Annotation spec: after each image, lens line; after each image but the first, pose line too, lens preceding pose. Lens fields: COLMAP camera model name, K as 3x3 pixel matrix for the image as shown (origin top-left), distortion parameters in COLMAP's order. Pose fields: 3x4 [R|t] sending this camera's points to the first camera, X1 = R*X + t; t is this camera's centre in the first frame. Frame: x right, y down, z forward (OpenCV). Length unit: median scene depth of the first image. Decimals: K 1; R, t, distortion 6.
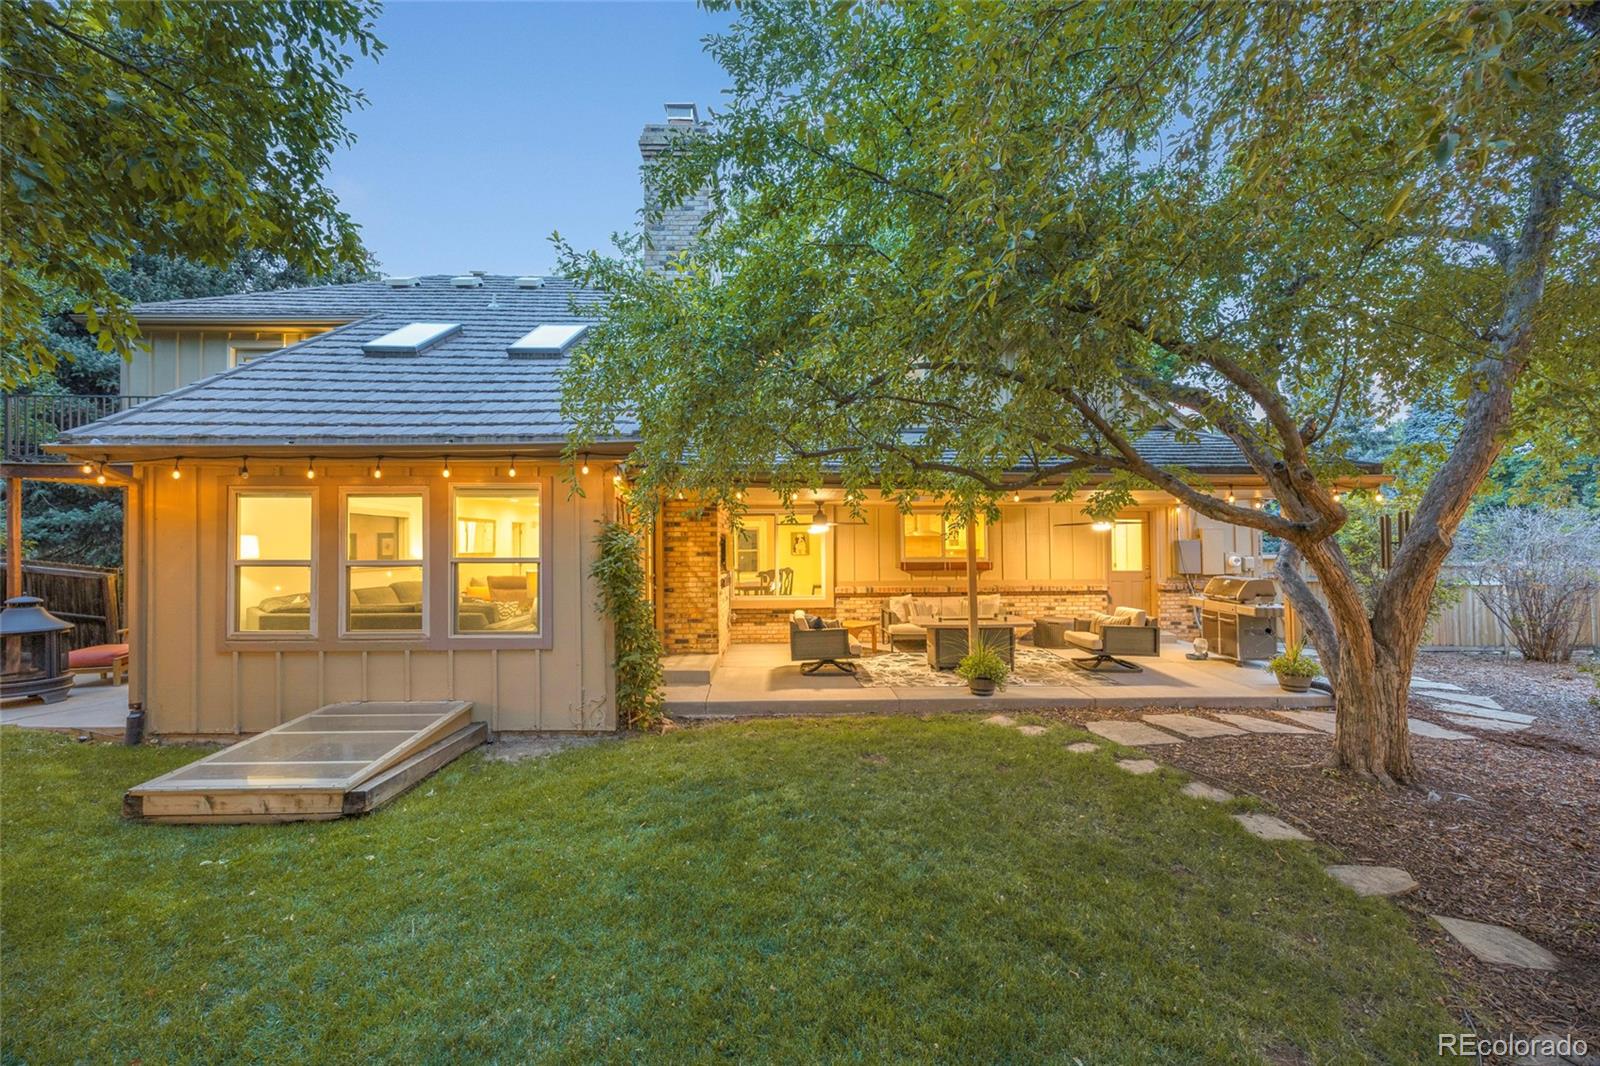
lens RADIAL K [[628.2, 0, 805.5], [0, 628.2, 538.2], [0, 0, 1]] dist [0.001481, -0.000410]
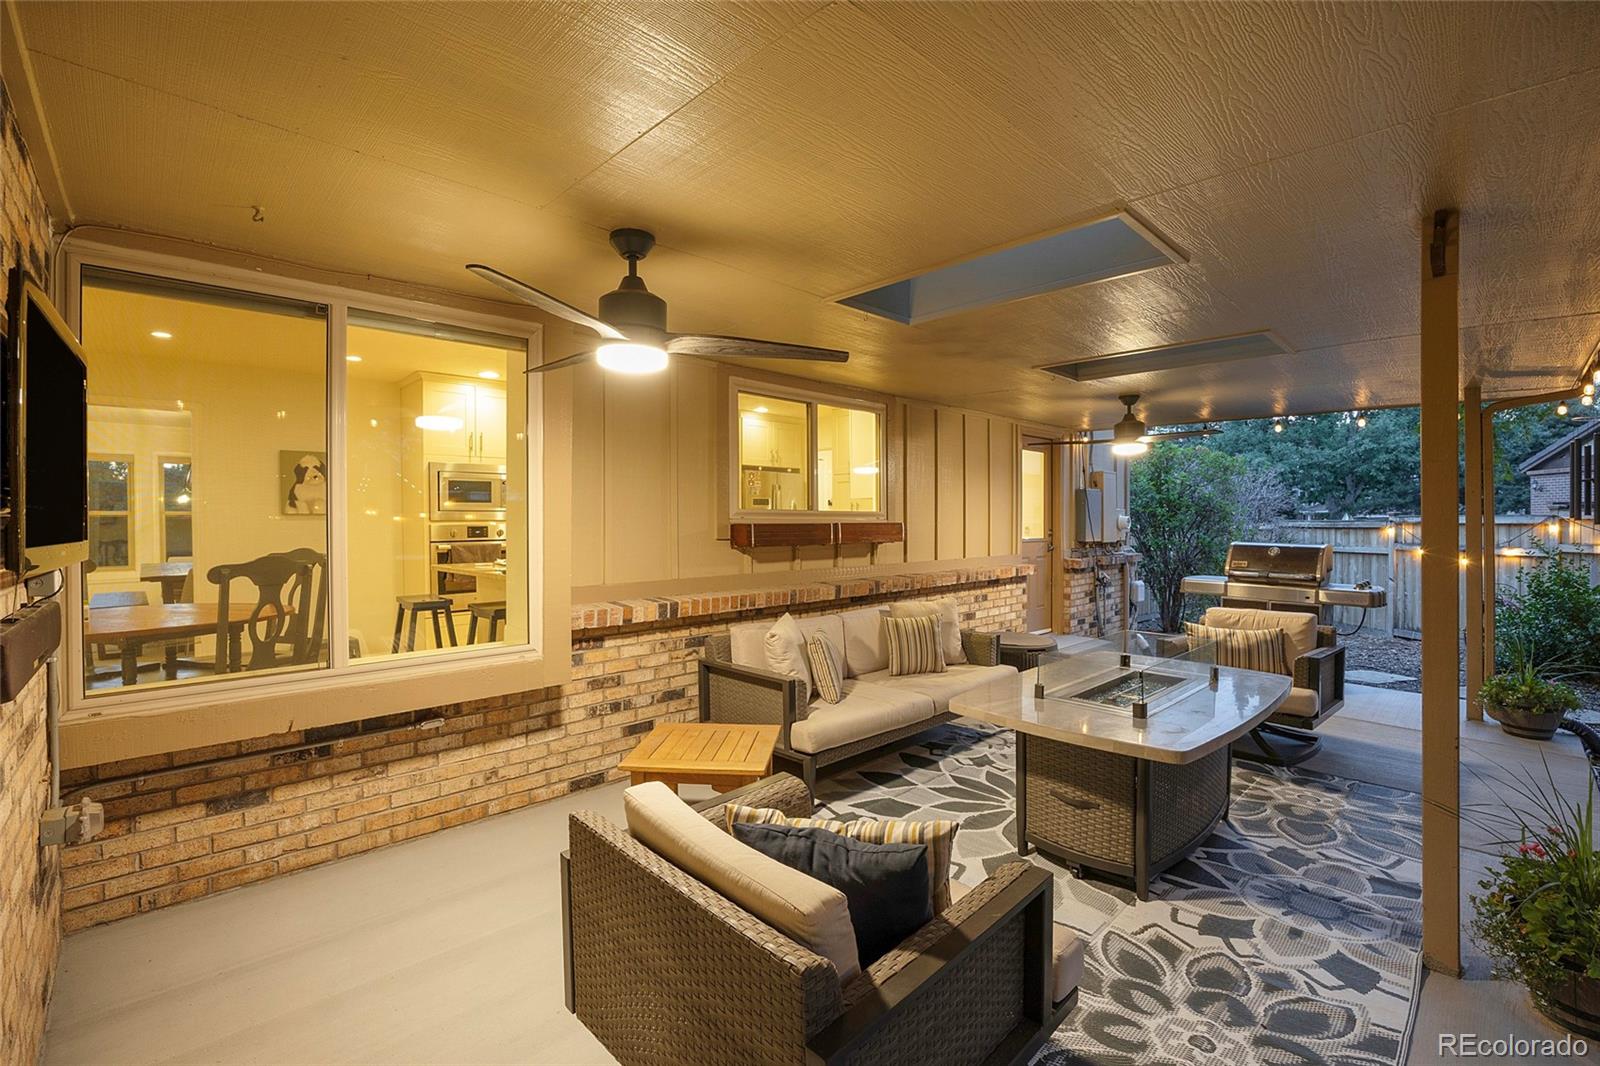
lens RADIAL K [[705.8, 0, 792.1], [0, 705.8, 523.1], [0, 0, 1]] dist [-0.027797, -0.000093]
pose [[0.748257, -0.000207, 0.663409, -0.087658], [-0.007124, 0.999940, 0.008348, 0.034997], [-0.663370, -0.010972, 0.748211, 0.691012]]
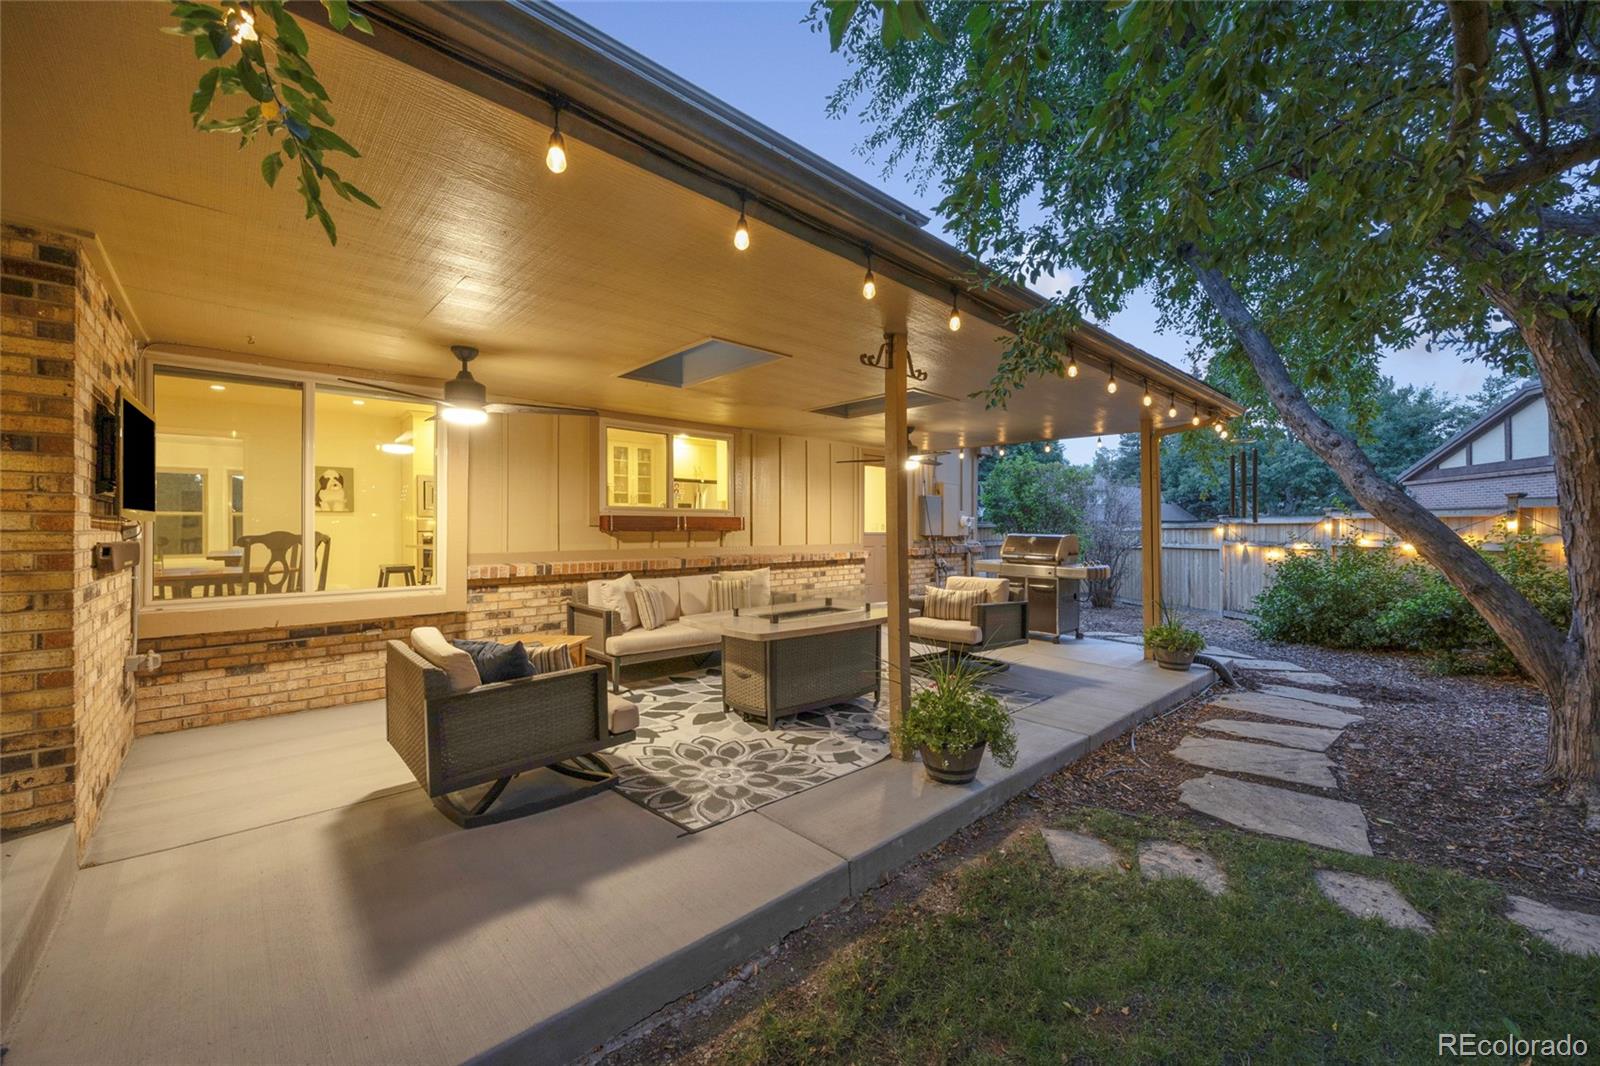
lens RADIAL K [[628.2, 0, 800.3], [0, 628.2, 523.1], [0, 0, 1]] dist [0.001481, -0.000410]
pose [[0.761583, 0.009197, 0.648002, -0.064367], [-0.008444, 0.999955, -0.004268, 0.046437], [-0.648012, -0.002221, 0.761627, 0.493731]]
